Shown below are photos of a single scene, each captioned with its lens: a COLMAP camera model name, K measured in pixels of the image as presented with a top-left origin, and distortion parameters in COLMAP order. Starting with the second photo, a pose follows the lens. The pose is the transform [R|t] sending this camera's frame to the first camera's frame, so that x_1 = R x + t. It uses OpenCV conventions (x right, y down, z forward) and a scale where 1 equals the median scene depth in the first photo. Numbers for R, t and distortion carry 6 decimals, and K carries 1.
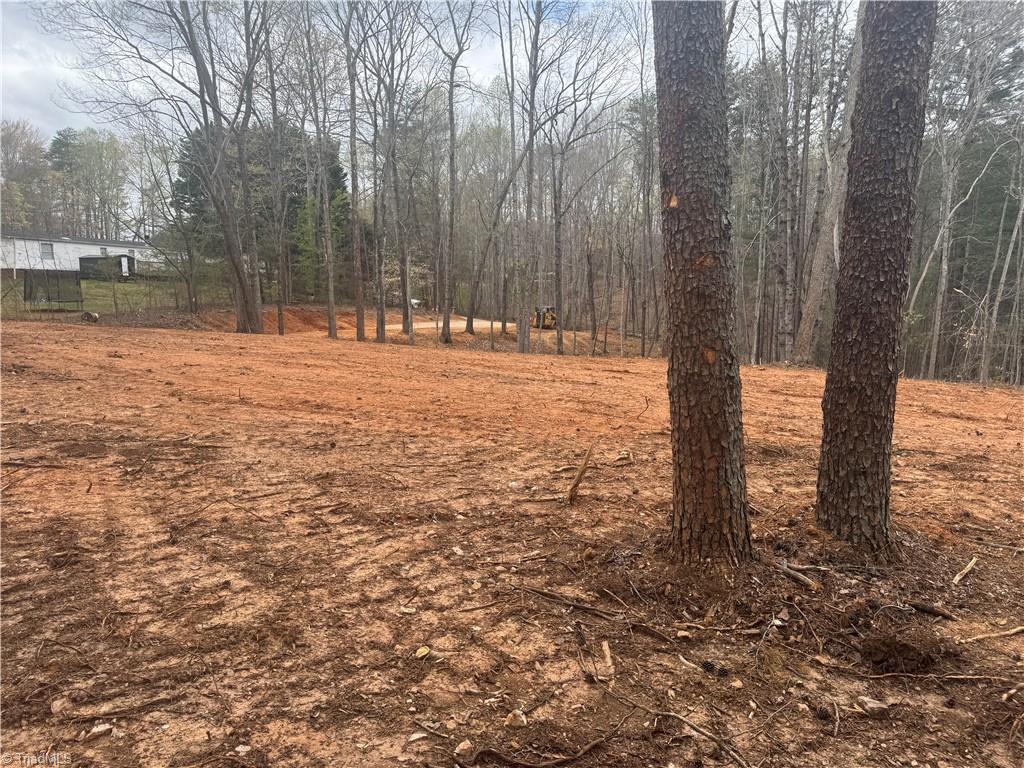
lens RADIAL K [[727.3, 0, 511.9], [0, 727.3, 384.9], [0, 0, 1]] dist [0.013758, -0.024015]
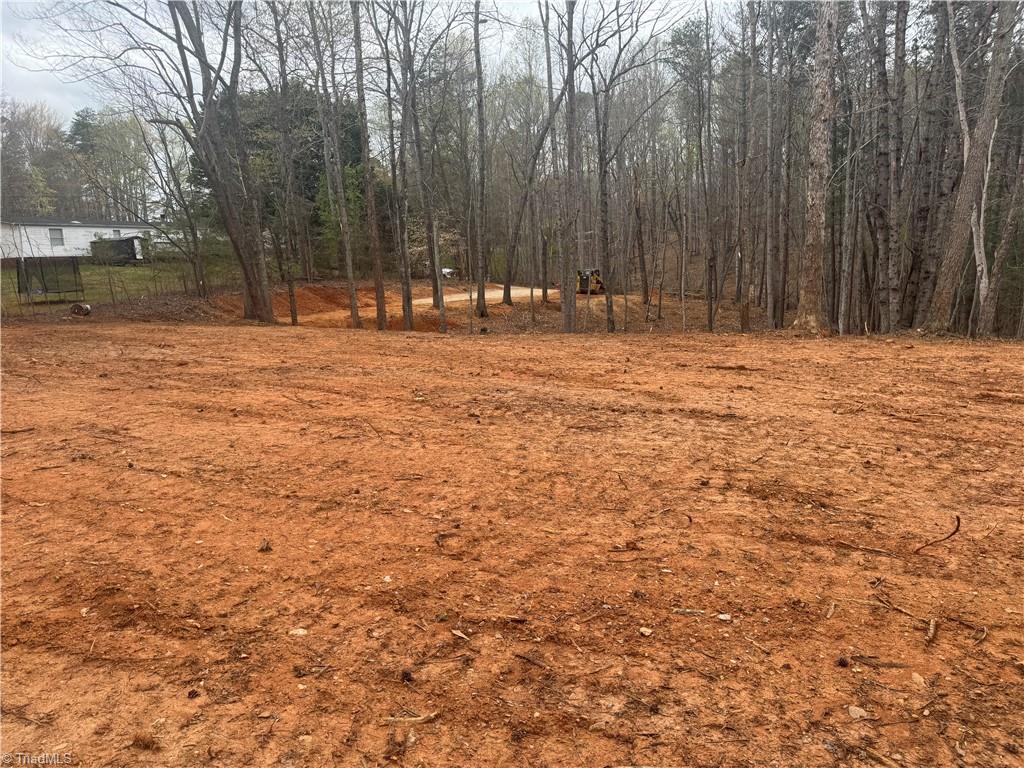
lens RADIAL K [[727.3, 0, 490.4], [0, 727.3, 386.6], [0, 0, 1]] dist [0.013758, -0.024015]
pose [[0.995747, -0.036168, -0.084738, -0.007009], [0.040495, 0.997933, 0.049905, -0.015508], [0.082758, -0.053124, 0.995153, 0.102216]]
